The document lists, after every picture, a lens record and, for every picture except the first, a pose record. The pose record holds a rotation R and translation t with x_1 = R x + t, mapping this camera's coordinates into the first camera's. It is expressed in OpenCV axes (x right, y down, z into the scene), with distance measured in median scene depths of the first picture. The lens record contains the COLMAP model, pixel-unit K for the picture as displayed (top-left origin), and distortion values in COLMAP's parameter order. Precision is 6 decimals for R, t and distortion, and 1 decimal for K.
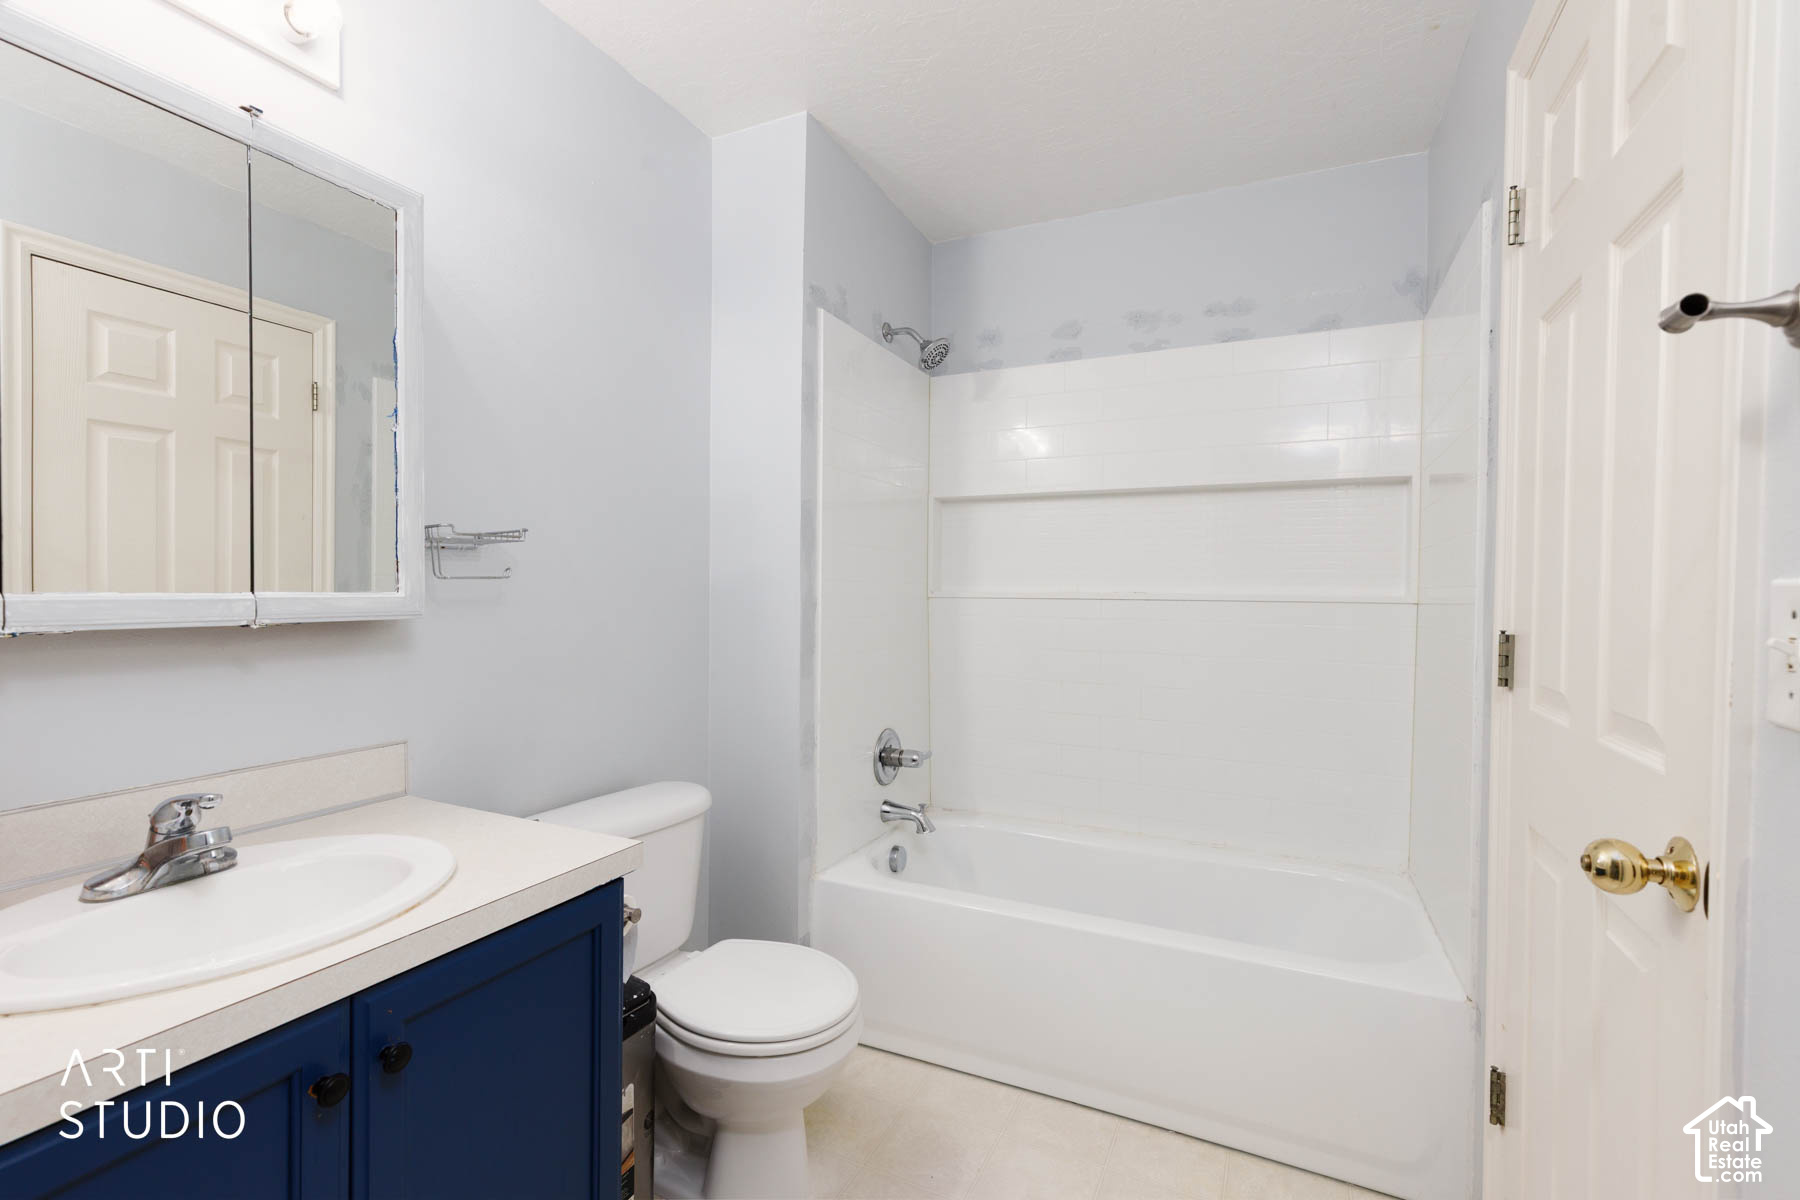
lens RADIAL K [[796.6, 0, 900.0], [0, 796.6, 600.0], [0, 0, 1]] dist [0.000212, 0.000026]
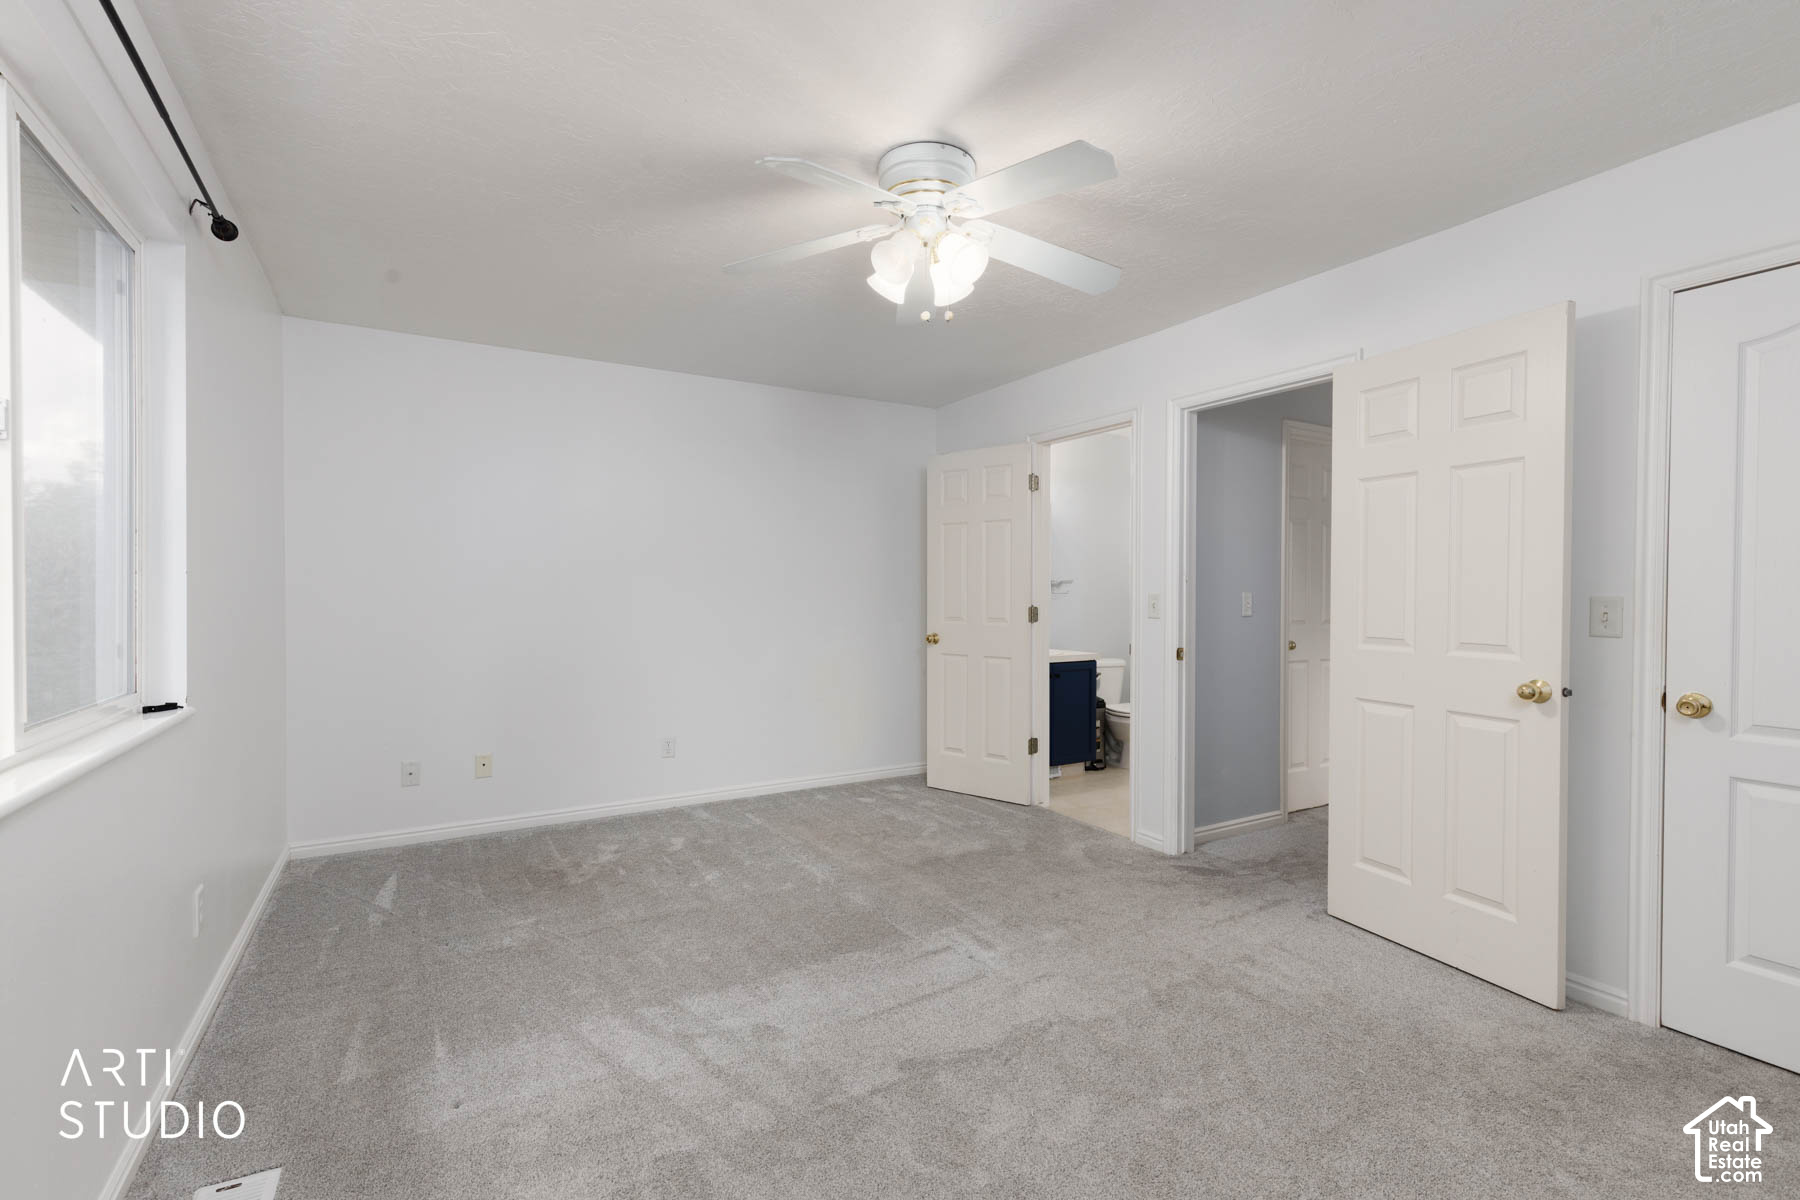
lens RADIAL K [[796.6, 0, 900.0], [0, 796.6, 600.0], [0, 0, 1]] dist [0.000212, 0.000026]
pose [[0.837561, 0.000034, -0.546344, 0.986836], [-0.004196, 0.999971, -0.006370, 0.033899], [0.546328, 0.007628, 0.837537, -2.828404]]
